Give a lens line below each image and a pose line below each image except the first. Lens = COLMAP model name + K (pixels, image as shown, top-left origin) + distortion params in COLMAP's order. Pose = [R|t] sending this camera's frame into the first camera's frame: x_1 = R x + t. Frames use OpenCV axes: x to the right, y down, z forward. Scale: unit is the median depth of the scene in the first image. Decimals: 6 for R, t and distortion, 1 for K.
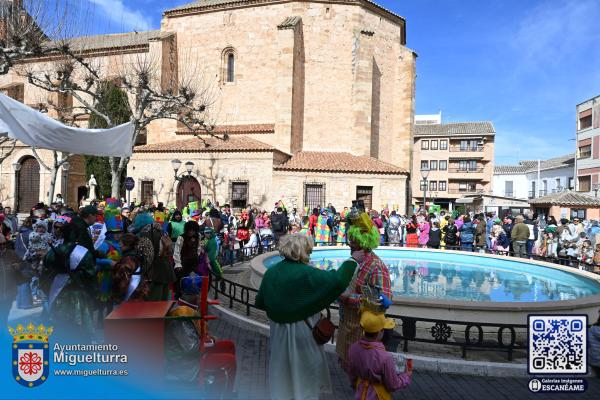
lens RADIAL K [[411.3, 0, 291.0], [0, 411.3, 197.8], [0, 0, 1]] dist [-0.004486, -0.000251]
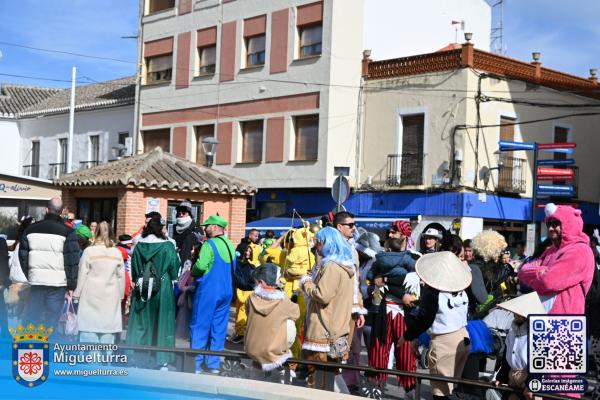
lens RADIAL K [[1110.9, 0, 302.4], [0, 1110.9, 197.7], [0, 0, 1]] dist [0.024759, 0.000000]
pose [[0.700835, 0.019525, 0.713056, 0.081075], [-0.025209, 0.999679, -0.002597, 0.028798], [-0.712878, -0.016155, 0.701102, 0.283874]]
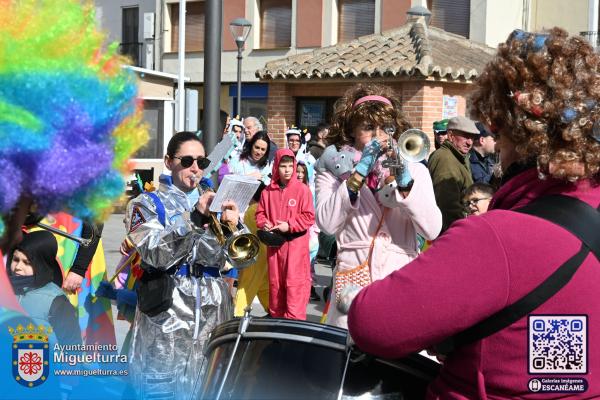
lens RADIAL K [[1297.4, 0, 299.2], [0, 1297.4, 200.5], [0, 0, 1]] dist [-0.003480, 0.000000]
pose [[0.619072, -0.054351, 0.783451, 0.058664], [-0.009859, 0.996986, 0.076955, 0.034162], [-0.785272, -0.055365, 0.616670, 0.775110]]
